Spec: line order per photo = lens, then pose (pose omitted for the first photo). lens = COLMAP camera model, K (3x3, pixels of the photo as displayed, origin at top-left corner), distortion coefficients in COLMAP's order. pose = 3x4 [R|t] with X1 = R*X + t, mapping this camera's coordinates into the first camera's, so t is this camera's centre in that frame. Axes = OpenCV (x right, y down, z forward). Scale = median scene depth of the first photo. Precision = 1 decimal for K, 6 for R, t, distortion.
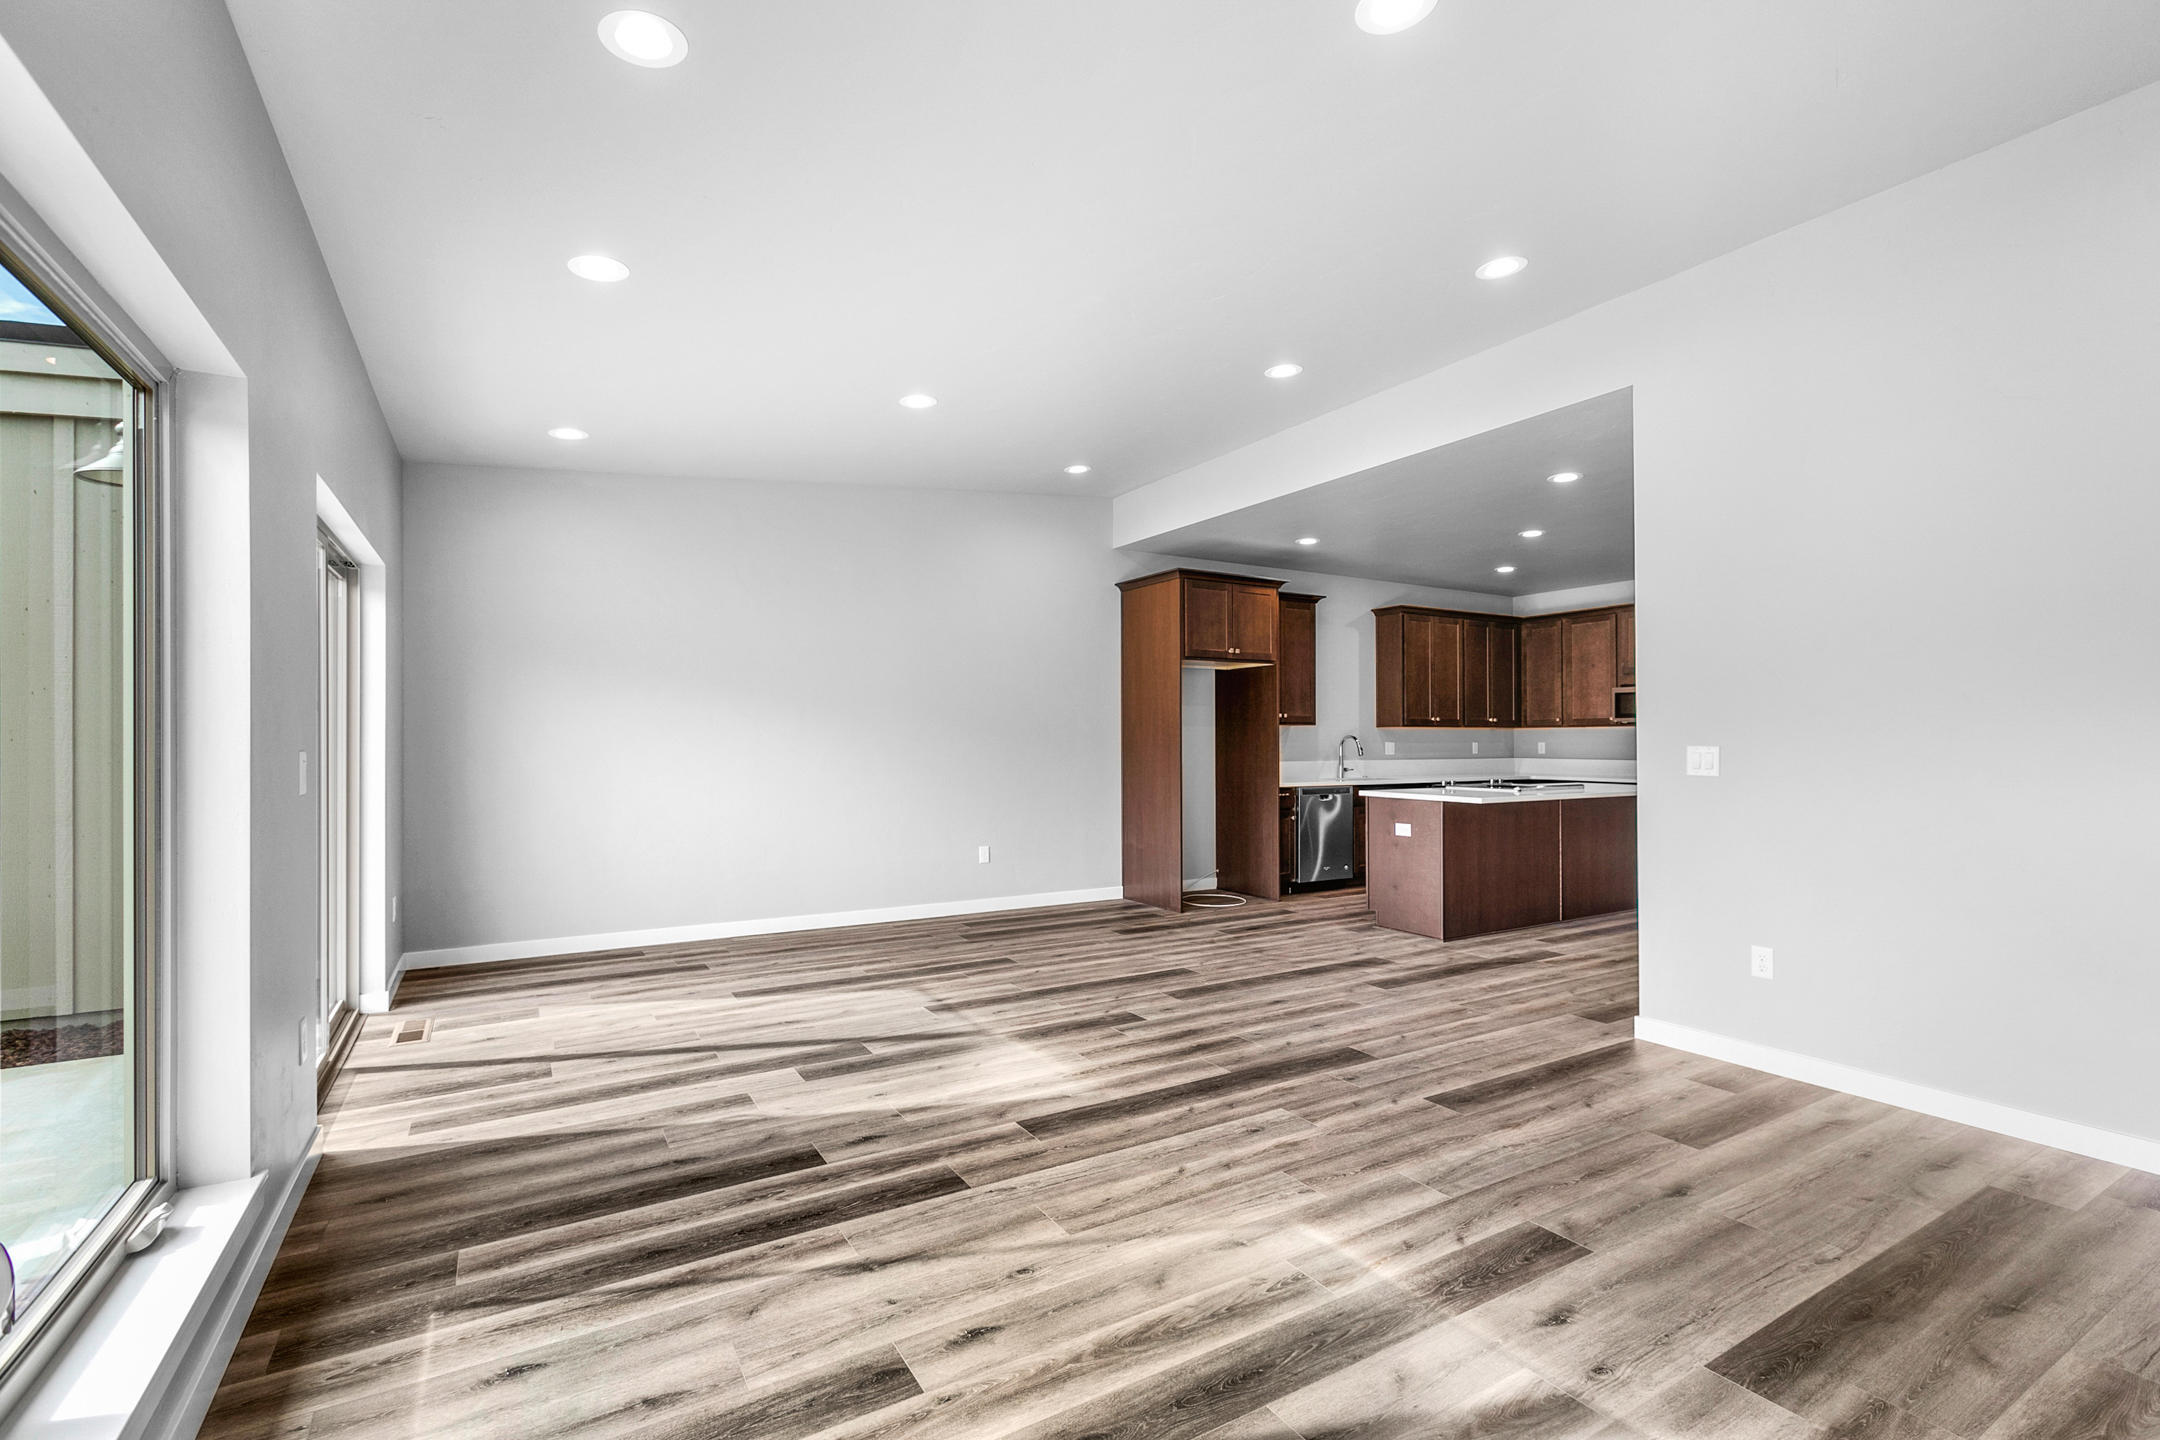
lens RADIAL K [[968.2, 0, 1085.0], [0, 968.2, 731.0], [0, 0, 1]] dist [0.003265, -0.000097]
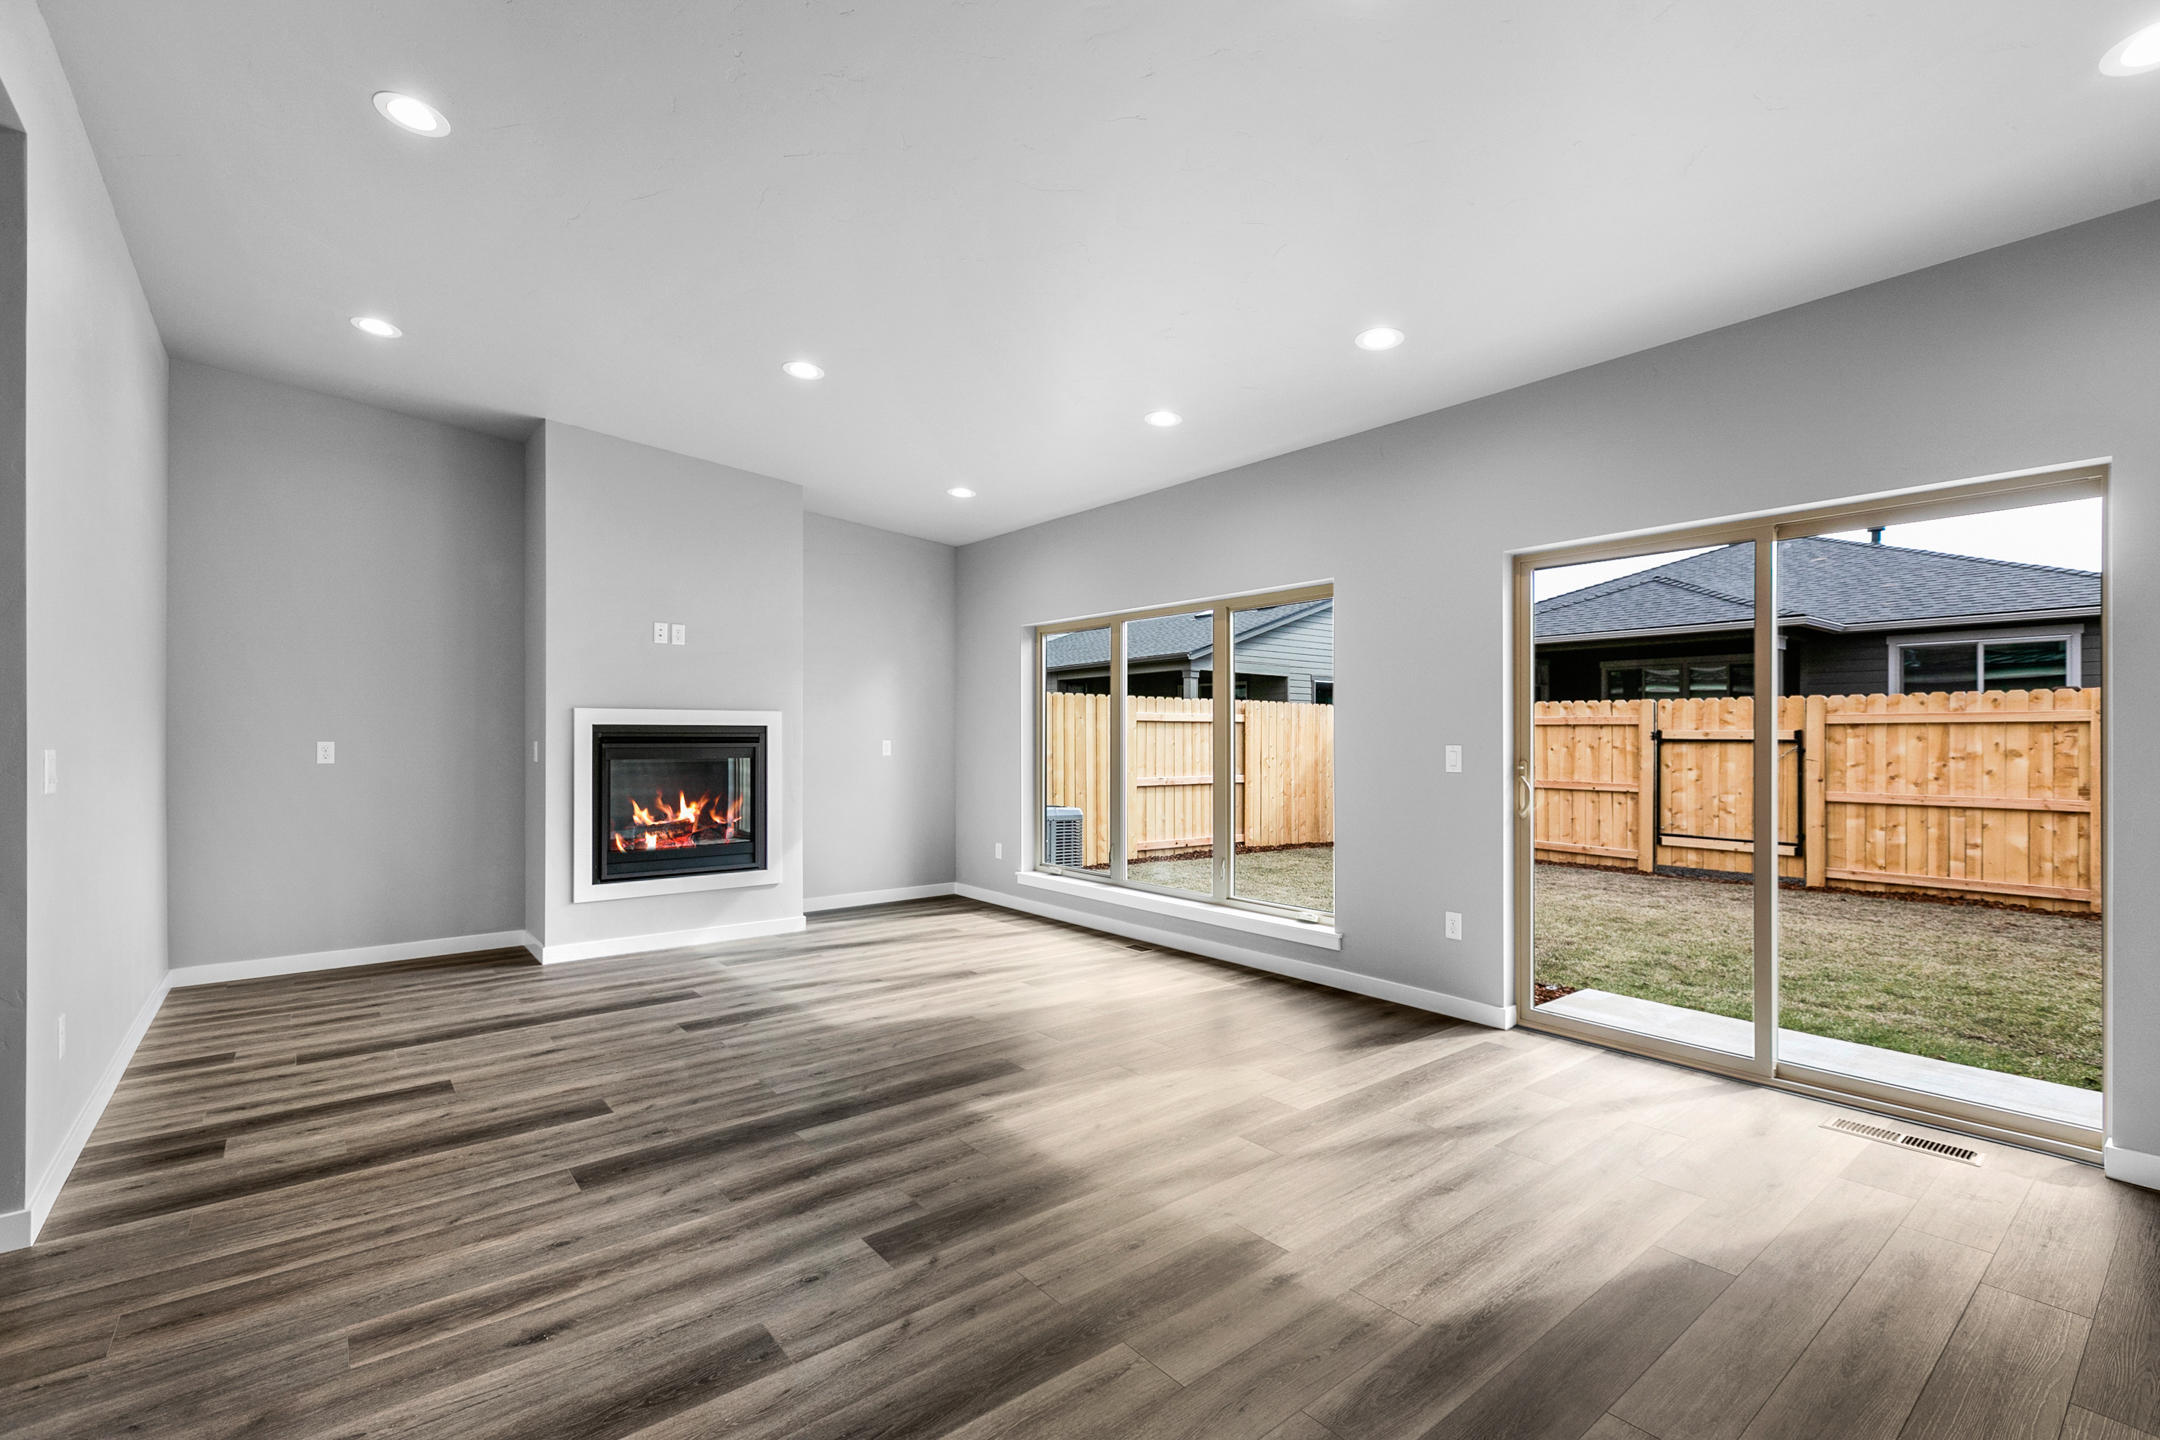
lens RADIAL K [[968.2, 0, 1084.6], [0, 968.2, 733.7], [0, 0, 1]] dist [0.003265, -0.000097]
pose [[-0.989898, -0.001062, -0.141778, 0.021148], [0.000832, 0.999911, -0.013300, 0.016008], [0.141779, -0.013284, -0.989809, 1.966893]]
